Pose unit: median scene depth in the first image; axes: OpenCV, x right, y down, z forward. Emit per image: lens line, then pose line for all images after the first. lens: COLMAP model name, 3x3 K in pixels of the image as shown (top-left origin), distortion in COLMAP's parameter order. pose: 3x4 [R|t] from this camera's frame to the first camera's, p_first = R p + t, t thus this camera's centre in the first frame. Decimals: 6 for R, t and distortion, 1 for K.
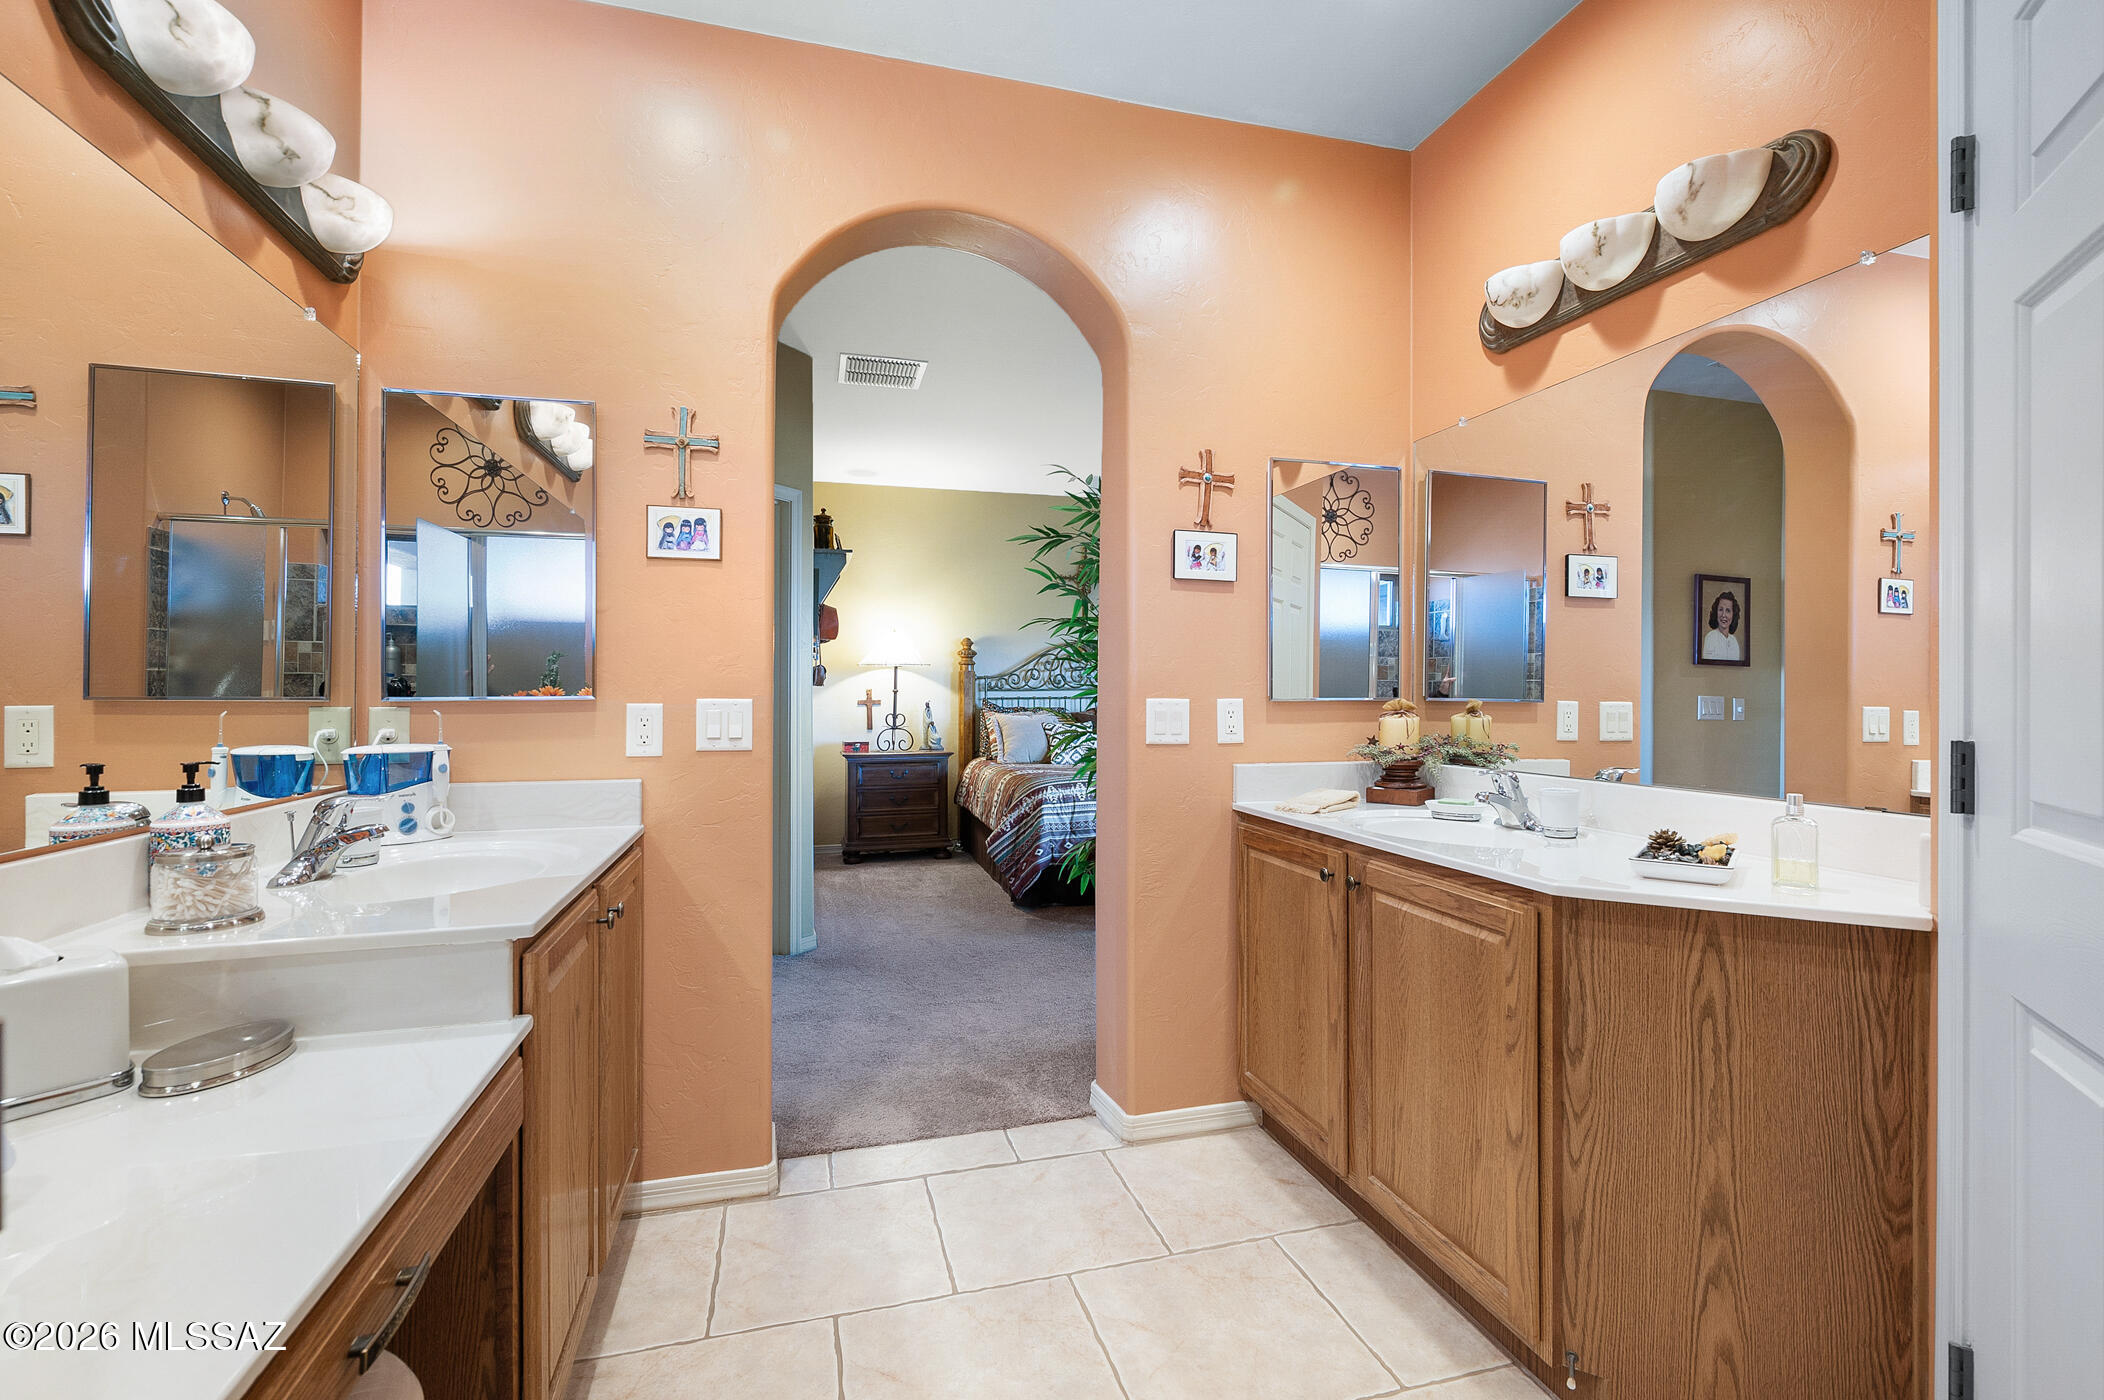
lens RADIAL K [[871.3, 0, 1058.9], [0, 871.3, 695.9], [0, 0, 1]] dist [-0.012616, -0.000157]
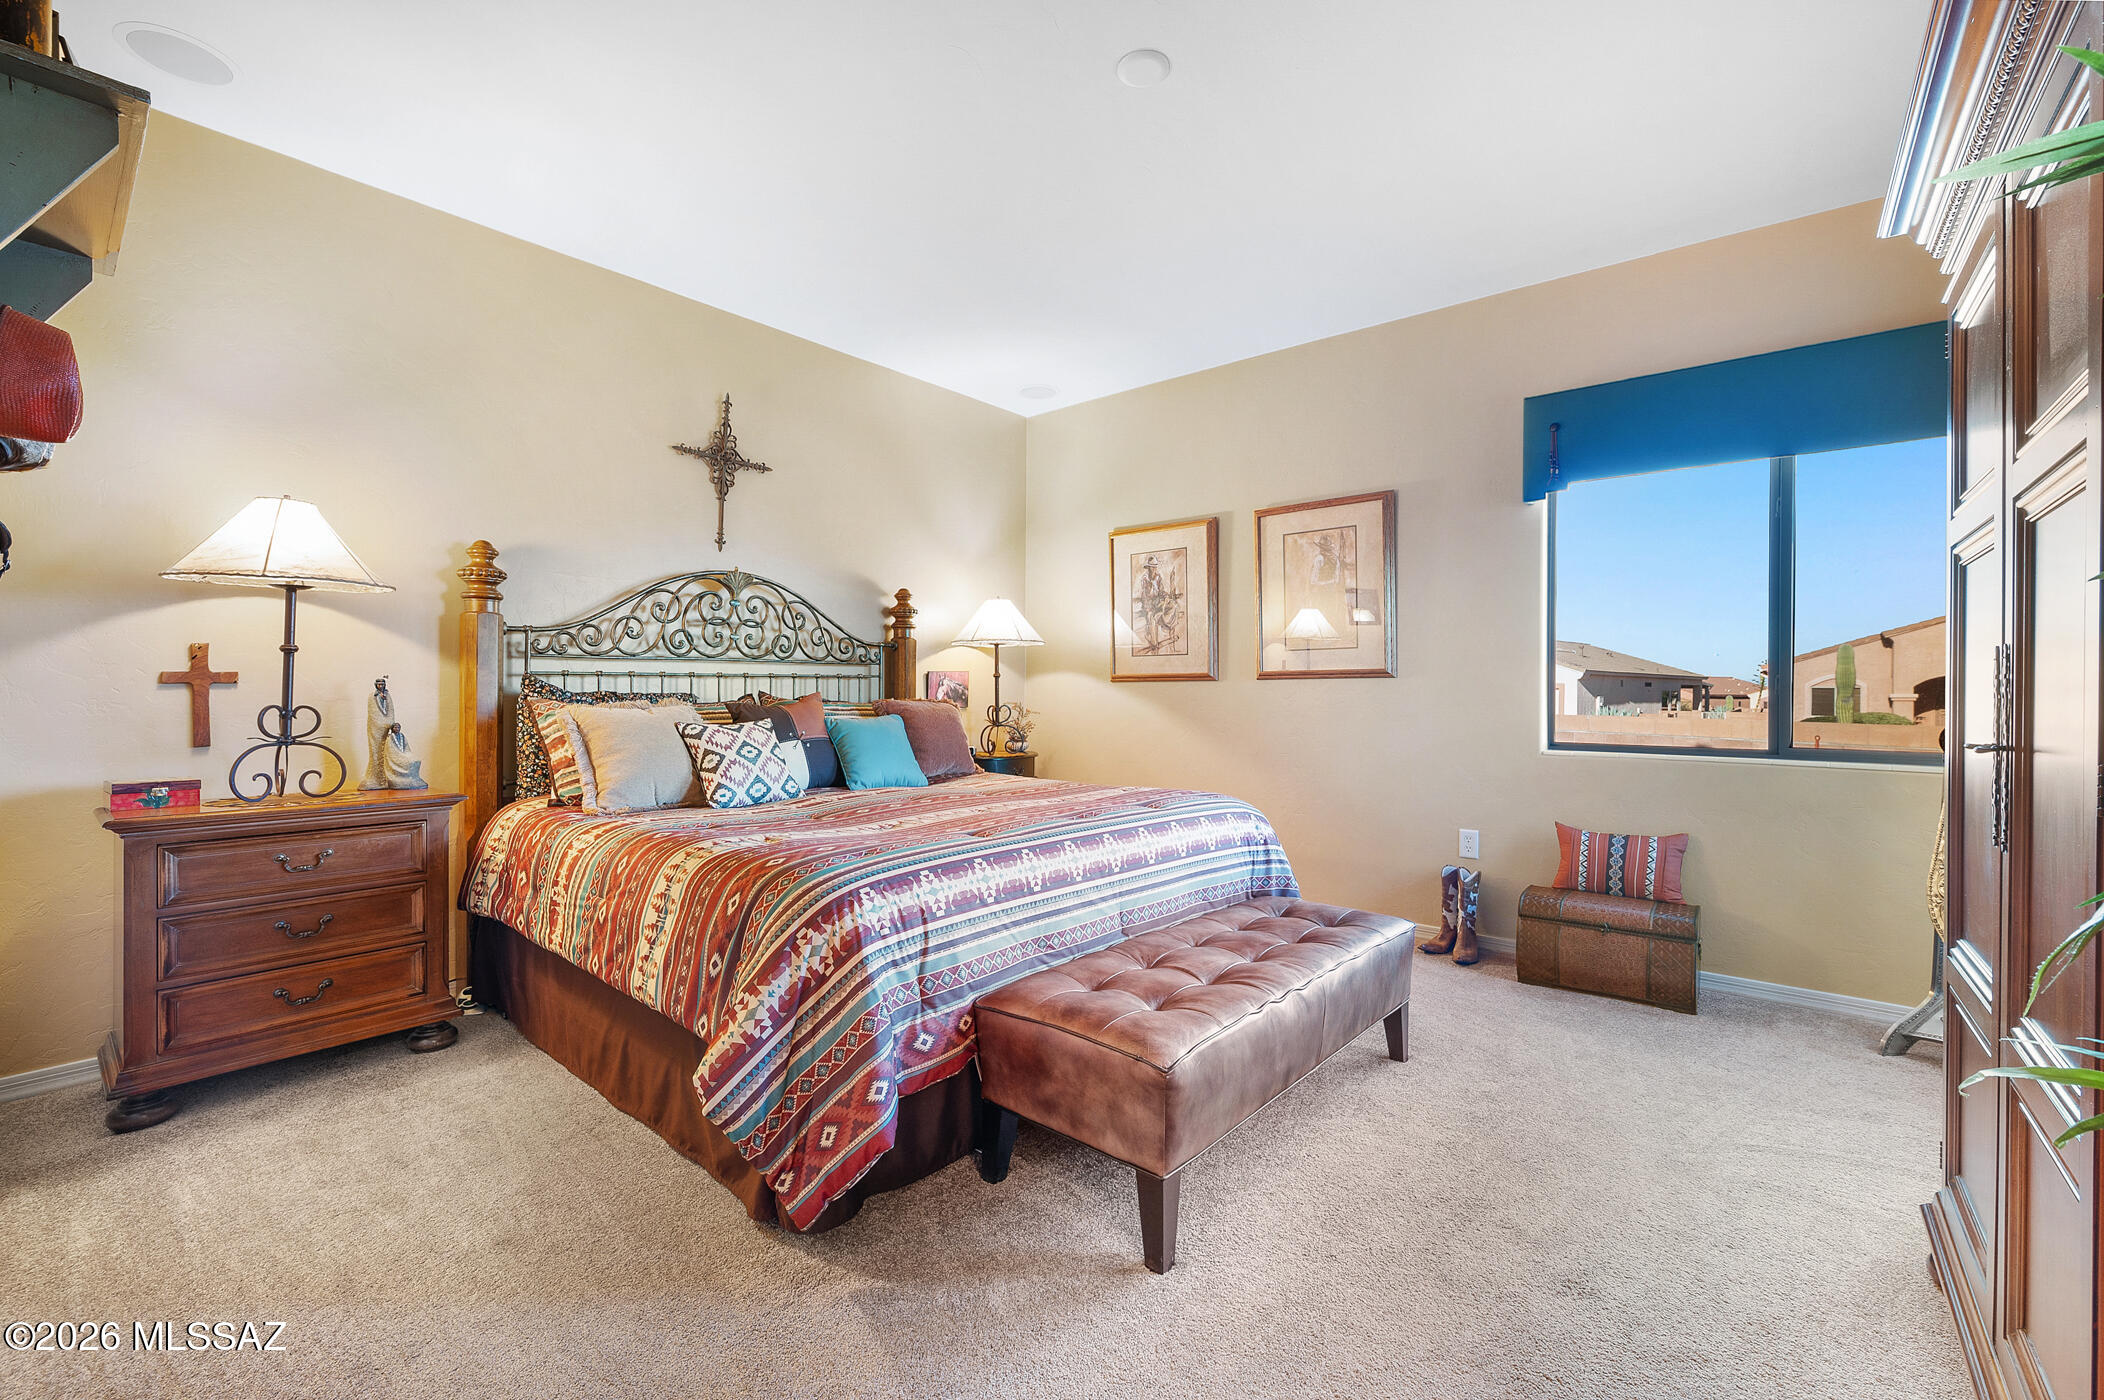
lens RADIAL K [[871.3, 0, 1038.1], [0, 871.3, 692.8], [0, 0, 1]] dist [-0.012616, -0.000157]
pose [[0.839157, 0.000689, 0.543888, -0.114445], [-0.002180, 0.999995, 0.002096, 0.012686], [-0.543884, -0.002944, 0.839155, 0.481314]]
